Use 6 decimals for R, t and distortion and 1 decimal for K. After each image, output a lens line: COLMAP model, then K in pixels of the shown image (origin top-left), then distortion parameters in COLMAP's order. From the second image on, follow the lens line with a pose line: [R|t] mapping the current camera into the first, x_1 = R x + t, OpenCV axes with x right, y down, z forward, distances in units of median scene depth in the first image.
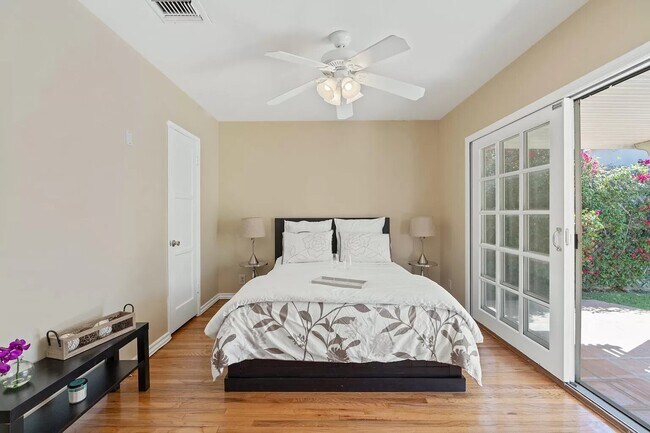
lens RADIAL K [[292.9, 0, 325.0], [0, 292.9, 216.5], [0, 0, 1]] dist [-0.048254, -0.000076]
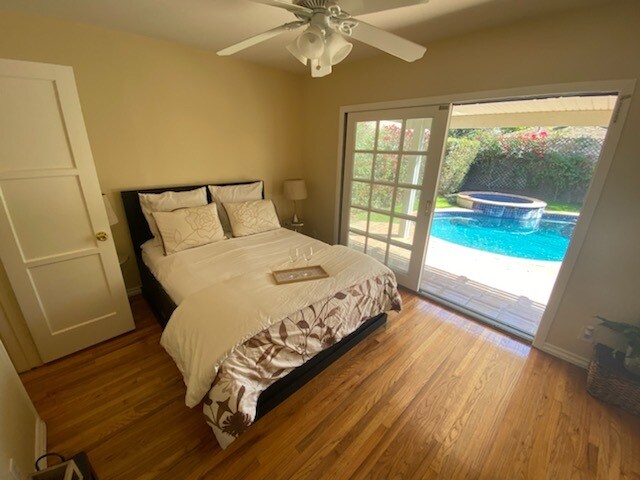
lens RADIAL K [[252.4, 0, 320.0], [0, 252.4, 240.0], [0, 0, 1]] dist [-0.000015, -0.000033]
pose [[0.705180, -0.211180, 0.676849, -0.533640], [-0.036976, 0.942362, 0.332545, -0.200092], [-0.708064, -0.259531, 0.656726, 0.491002]]
